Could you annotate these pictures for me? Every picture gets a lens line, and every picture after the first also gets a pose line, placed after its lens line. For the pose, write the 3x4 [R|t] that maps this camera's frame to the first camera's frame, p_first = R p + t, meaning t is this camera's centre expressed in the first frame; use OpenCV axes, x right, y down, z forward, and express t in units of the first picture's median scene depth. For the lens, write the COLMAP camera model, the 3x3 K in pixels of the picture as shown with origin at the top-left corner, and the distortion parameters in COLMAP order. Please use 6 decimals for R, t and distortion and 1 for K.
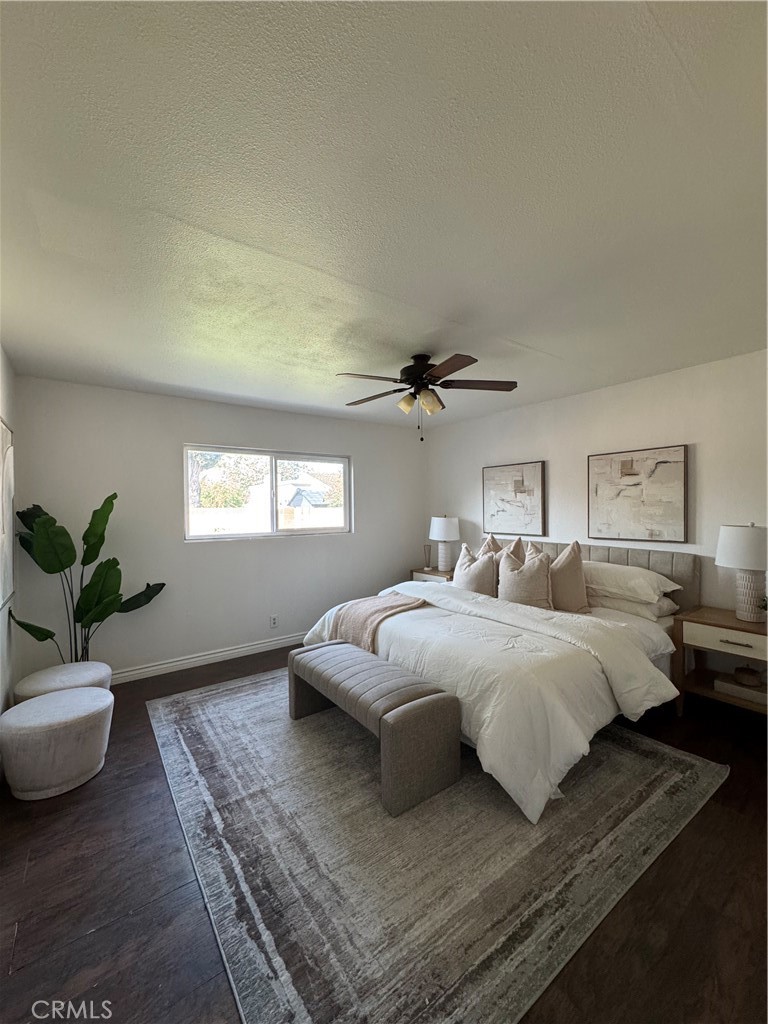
lens RADIAL K [[410.1, 0, 384.0], [0, 410.1, 512.0], [0, 0, 1]] dist [-0.000847, -0.000064]
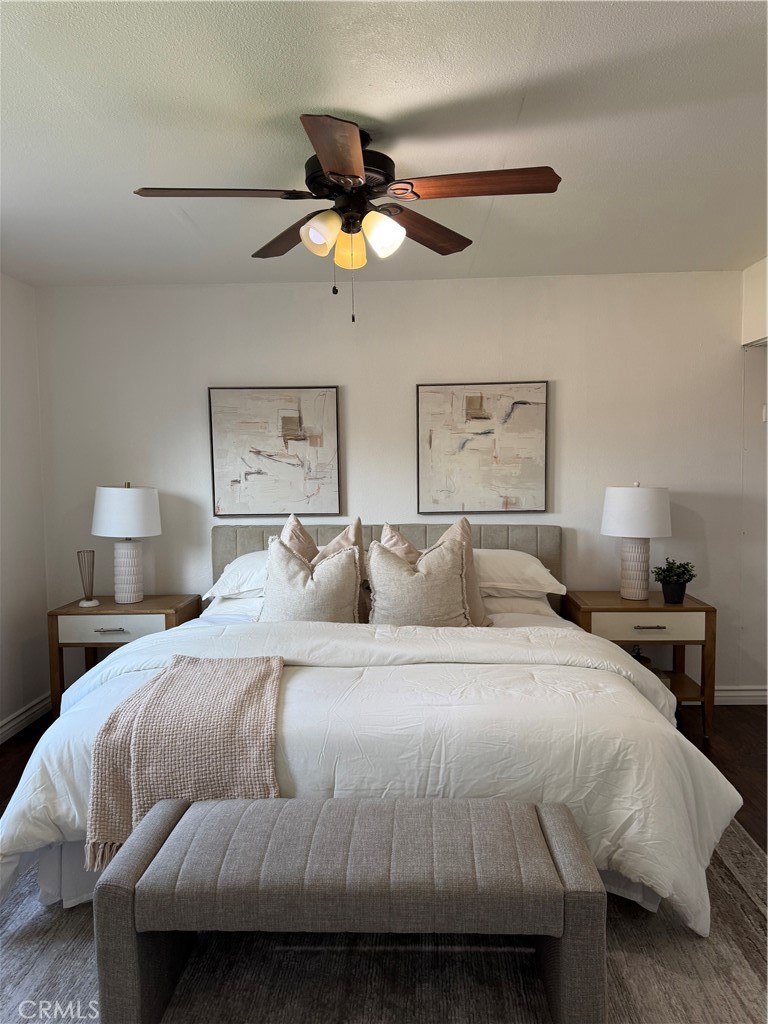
lens RADIAL K [[723.0, 0, 384.0], [0, 723.0, 512.0], [0, 0, 1]] dist [0.114393, -0.198364]
pose [[0.625172, -0.049157, 0.778938, -0.461542], [0.013400, 0.998544, 0.052262, 0.001003], [-0.780372, -0.022235, 0.624920, 0.363064]]
